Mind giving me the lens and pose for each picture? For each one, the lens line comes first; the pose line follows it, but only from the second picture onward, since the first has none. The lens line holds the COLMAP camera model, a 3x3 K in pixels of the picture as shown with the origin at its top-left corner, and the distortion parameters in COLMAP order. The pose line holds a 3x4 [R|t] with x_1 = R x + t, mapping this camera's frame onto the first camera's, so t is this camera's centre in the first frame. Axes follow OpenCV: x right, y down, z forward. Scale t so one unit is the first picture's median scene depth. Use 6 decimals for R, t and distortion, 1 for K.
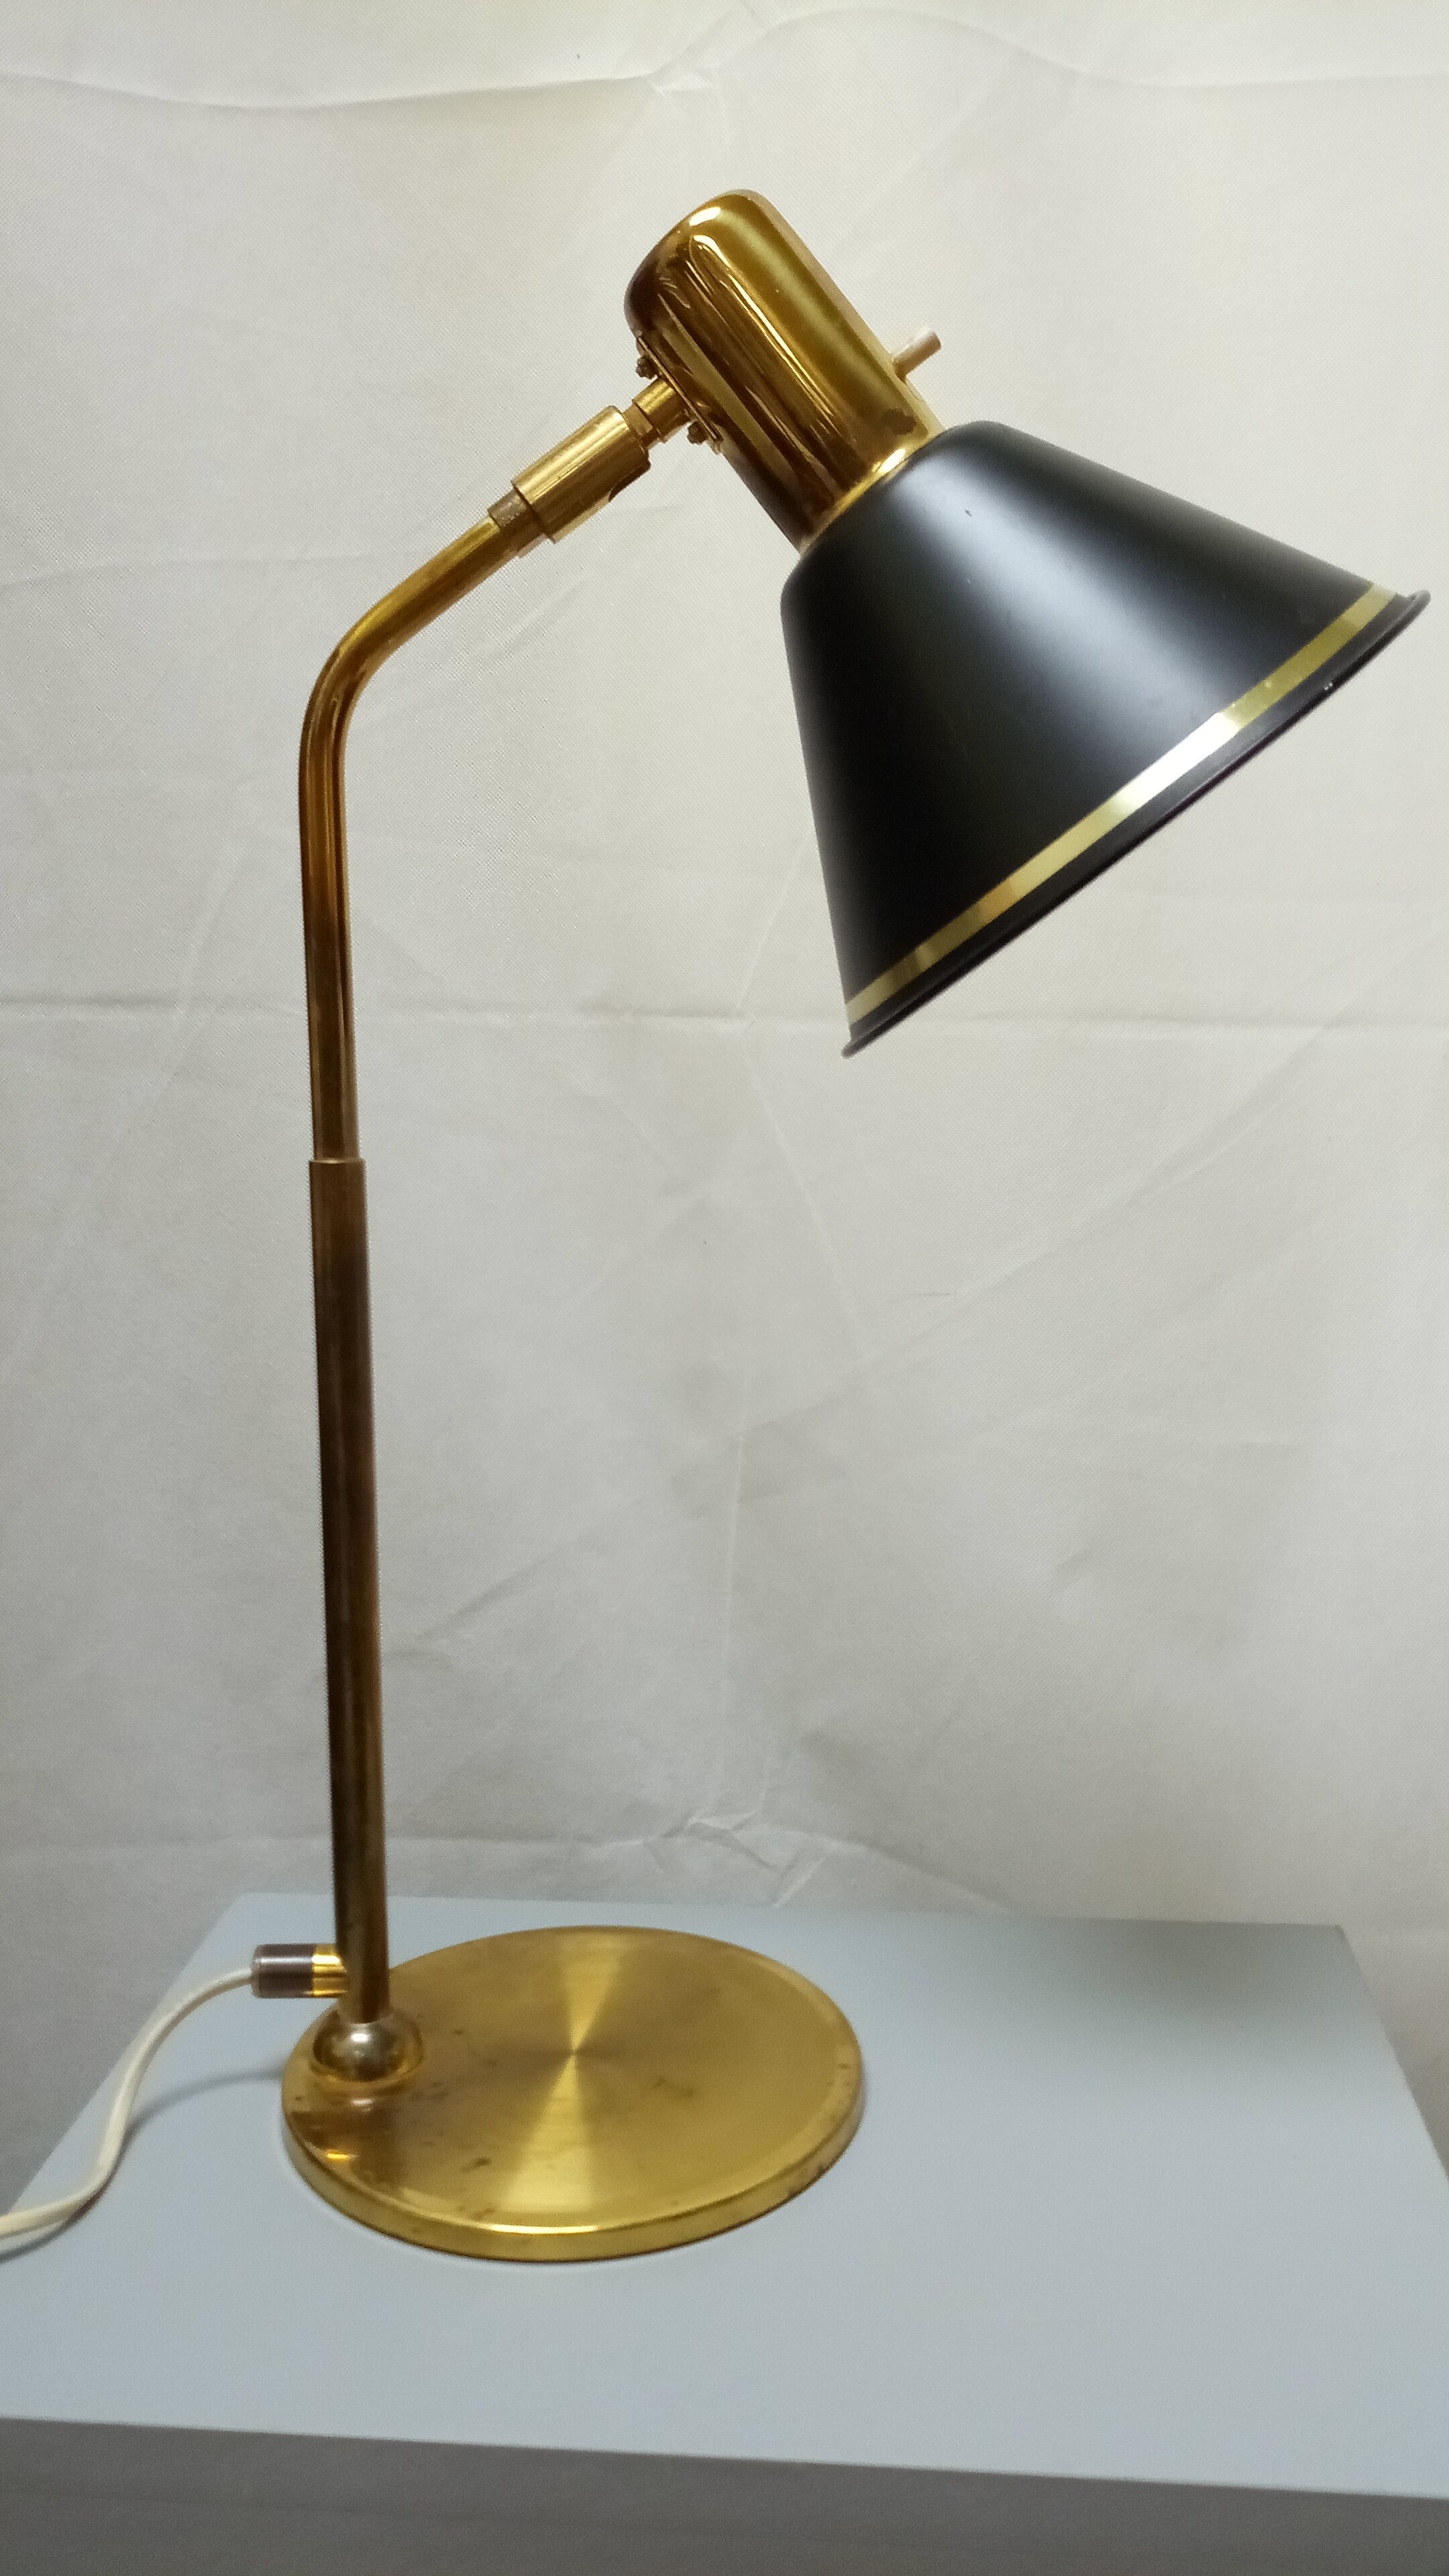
lens RADIAL K [[1997.4, 0, 724.5], [0, 1997.4, 1288.0], [0, 0, 1]] dist [0.027942, -0.003098]
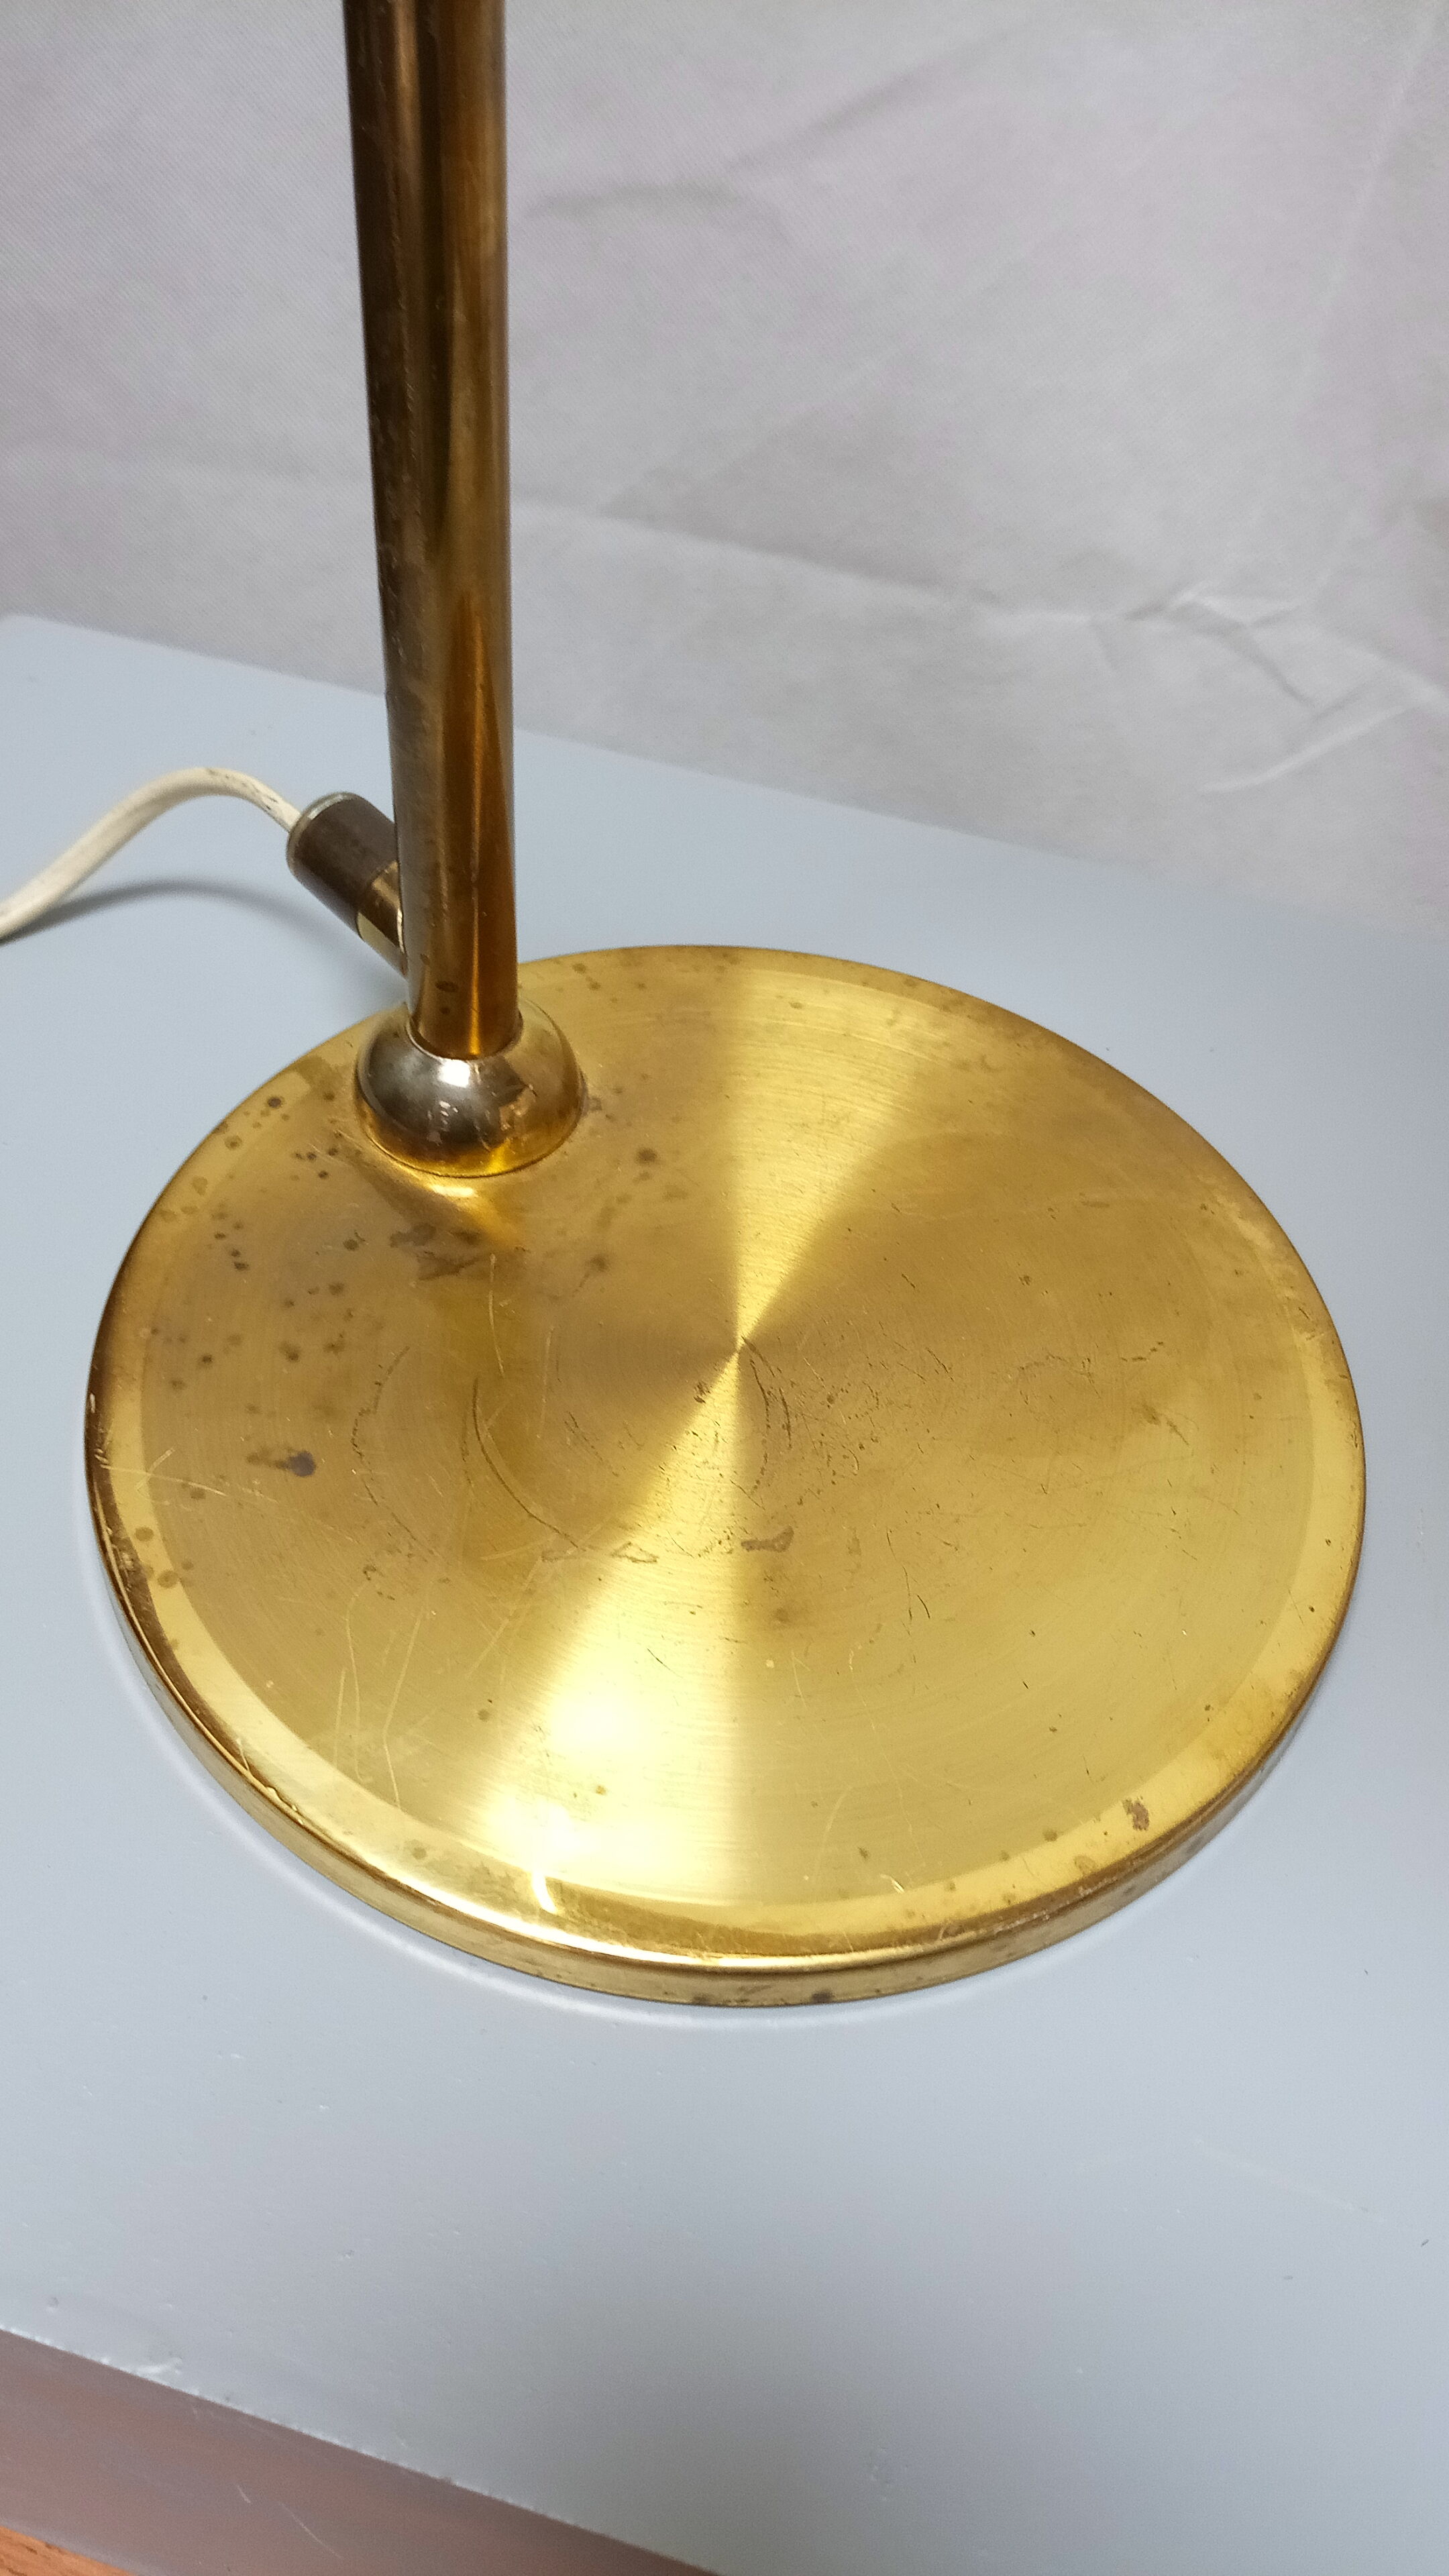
lens RADIAL K [[2185.4, 0, 724.5], [0, 2185.4, 1288.0], [0, 0, 1]] dist [0.003010, -0.001007]
pose [[0.959231, 0.248448, -0.134717, -0.009434], [-0.103766, 0.752980, 0.649811, 0.028445], [0.262883, -0.609340, 0.748062, 0.397510]]
